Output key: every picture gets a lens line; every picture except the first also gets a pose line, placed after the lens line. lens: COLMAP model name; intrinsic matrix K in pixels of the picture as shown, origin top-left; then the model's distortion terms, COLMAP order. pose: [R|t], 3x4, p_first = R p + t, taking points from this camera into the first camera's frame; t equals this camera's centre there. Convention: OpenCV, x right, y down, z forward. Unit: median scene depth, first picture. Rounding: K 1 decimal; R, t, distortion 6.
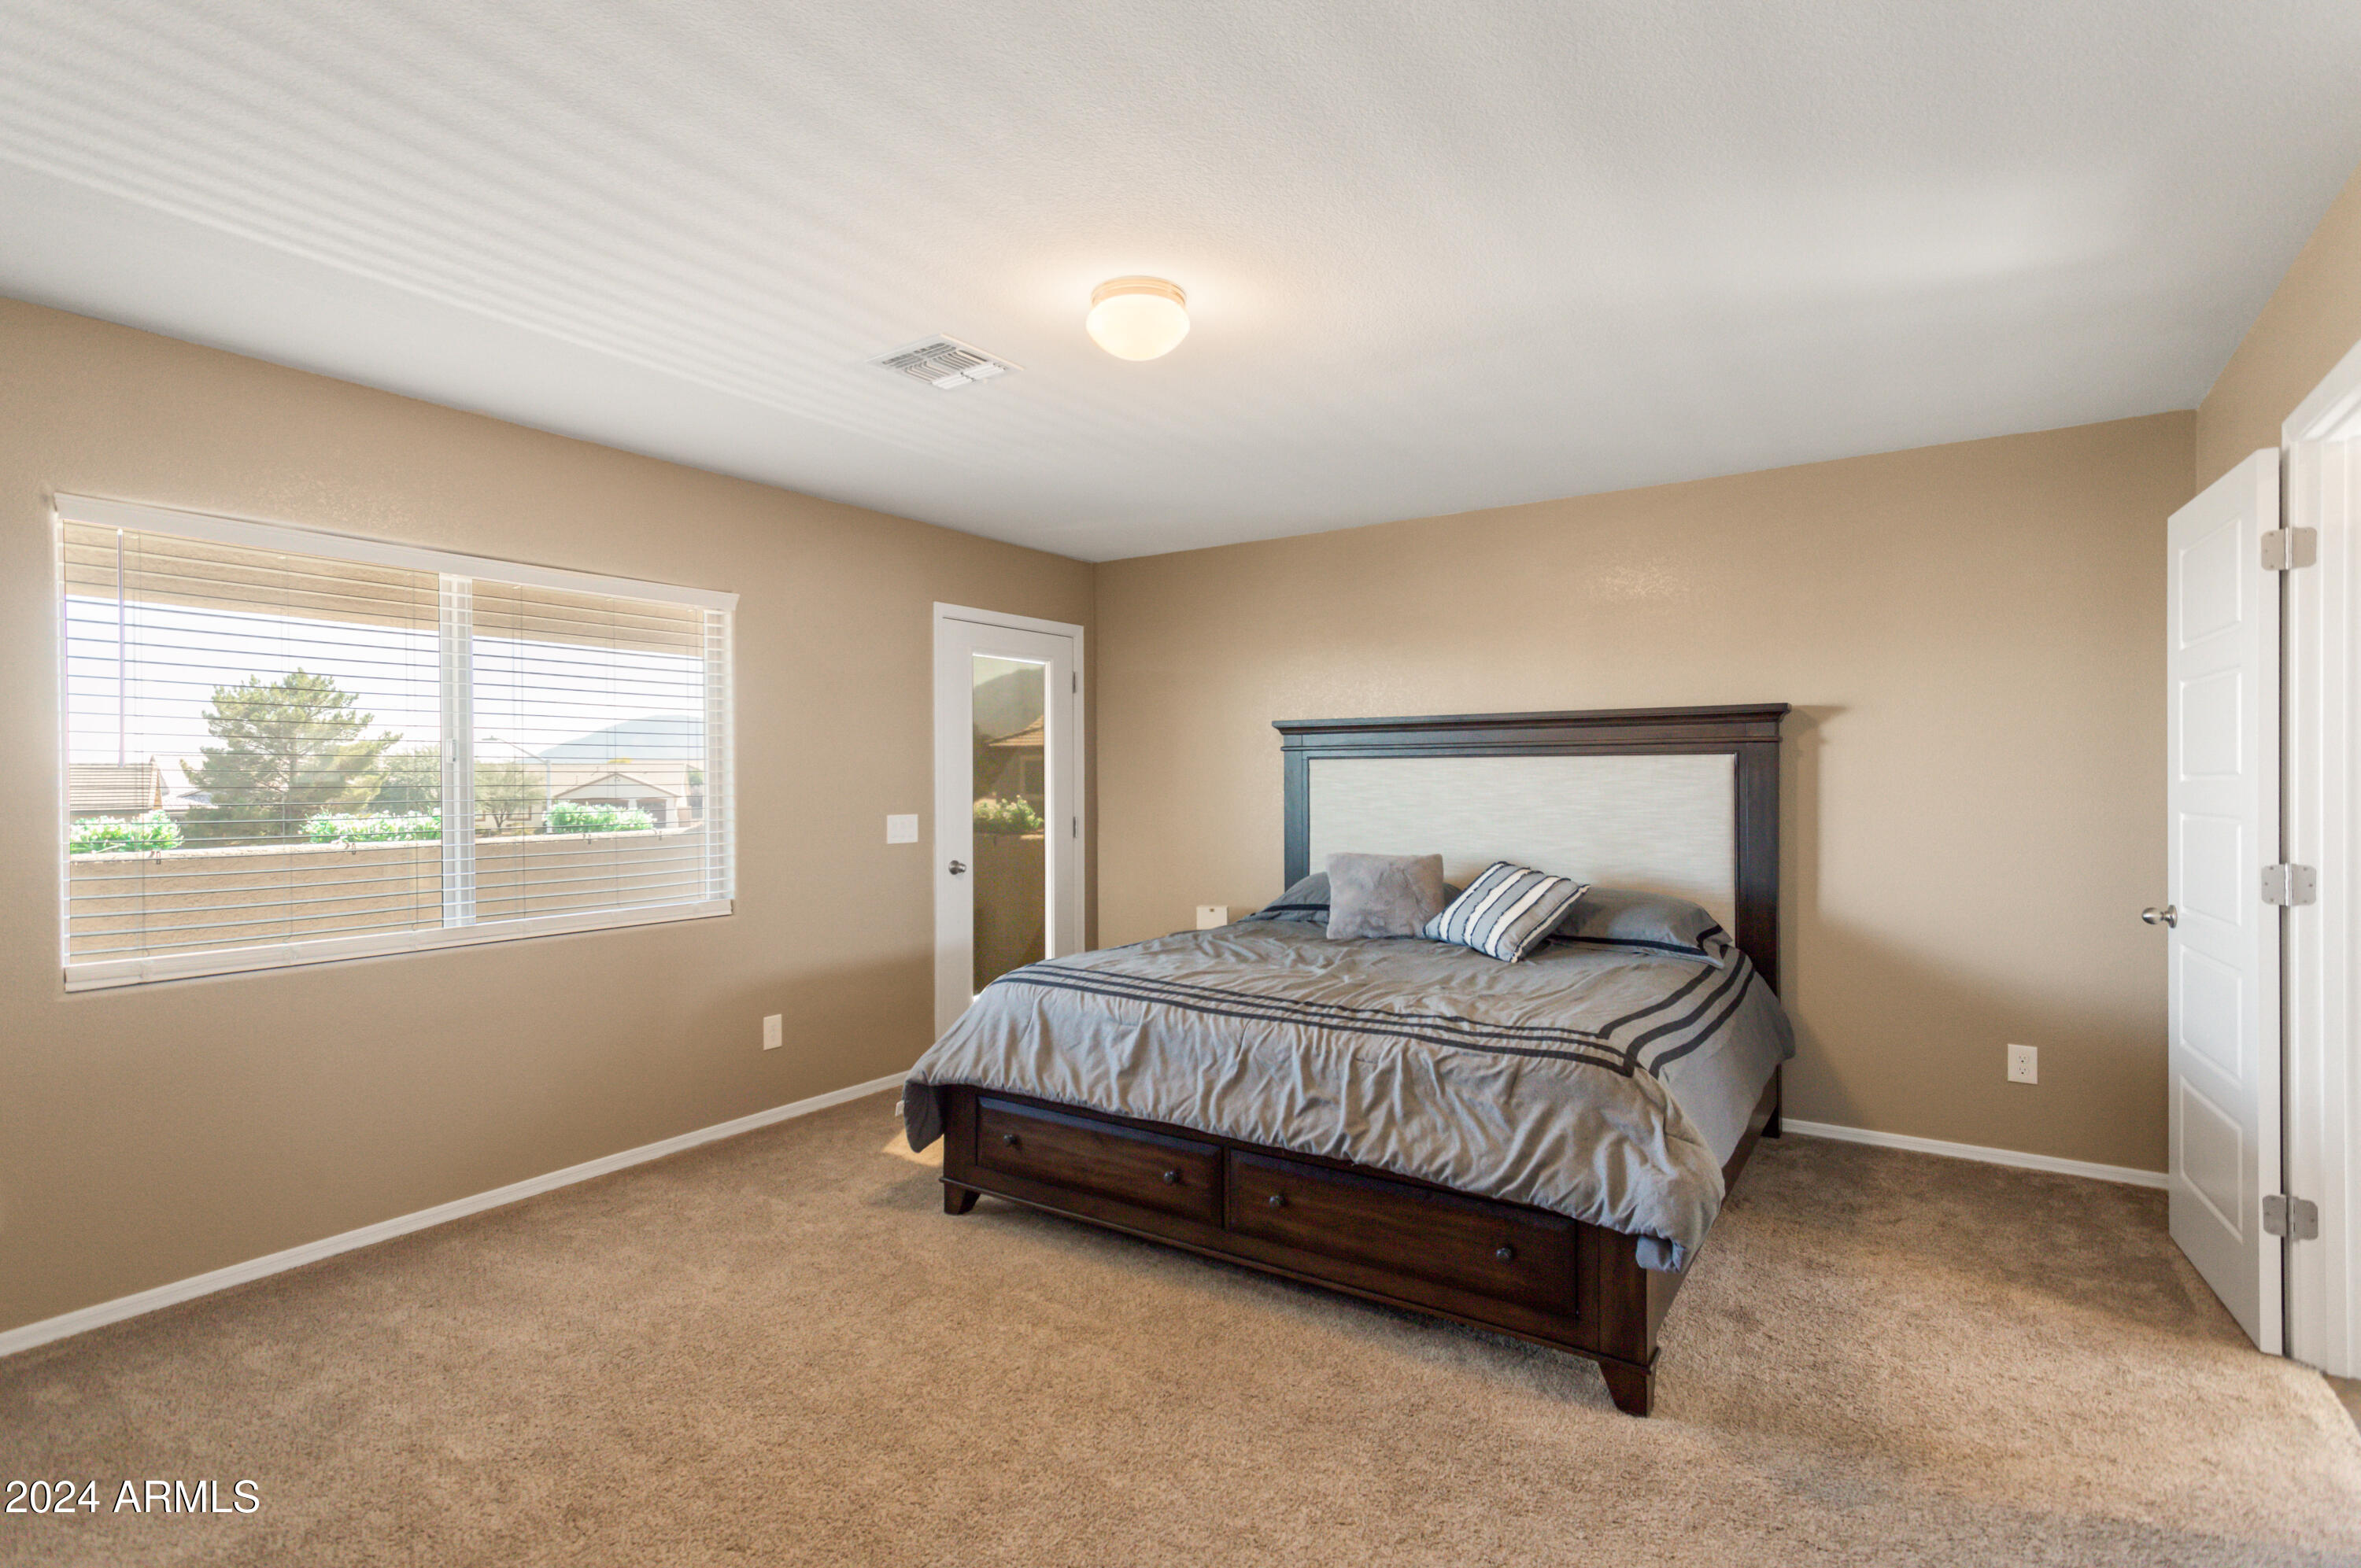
lens RADIAL K [[1150.0, 0, 1189.0], [0, 1150.0, 781.3], [0, 0, 1]] dist [0.003335, 0.002318]
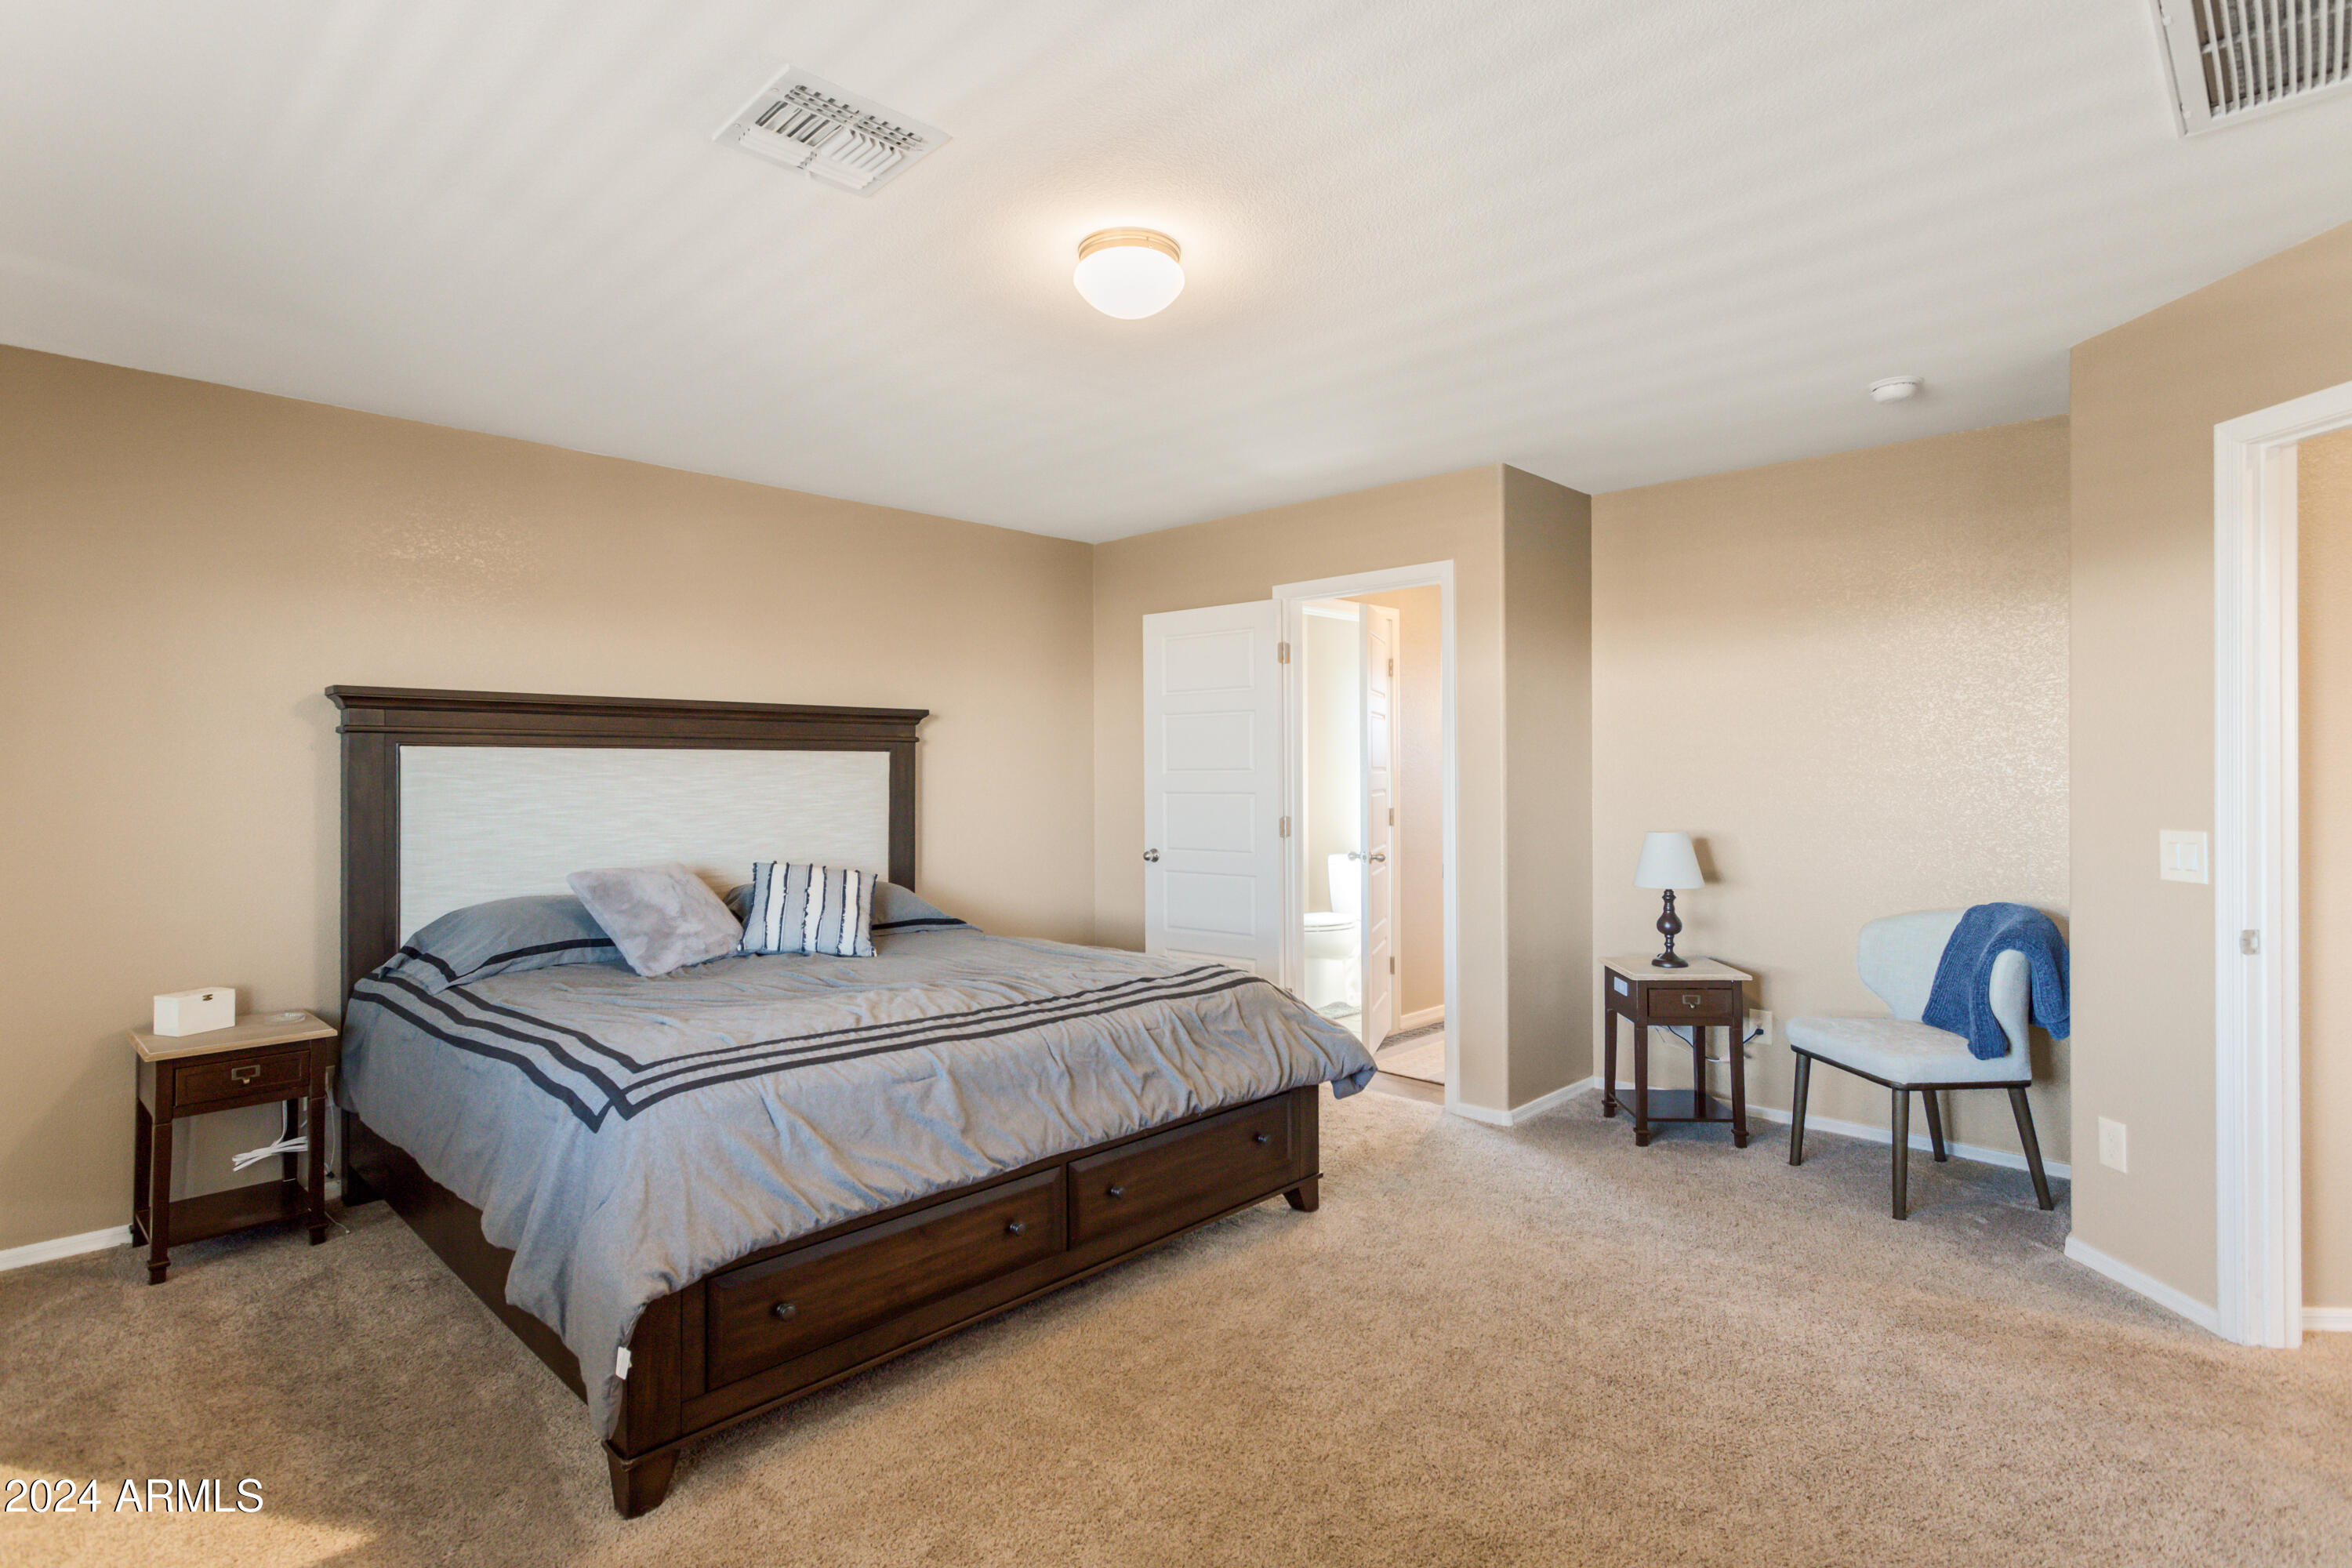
lens RADIAL K [[1145.8, 0, 1187.8], [0, 1145.8, 771.2], [0, 0, 1]] dist [0.003335, 0.002318]
pose [[0.187529, -0.000499, 0.982259, -0.776621], [0.007880, 0.999968, -0.000996, 0.000242], [-0.982227, 0.007927, 0.187527, 0.649129]]
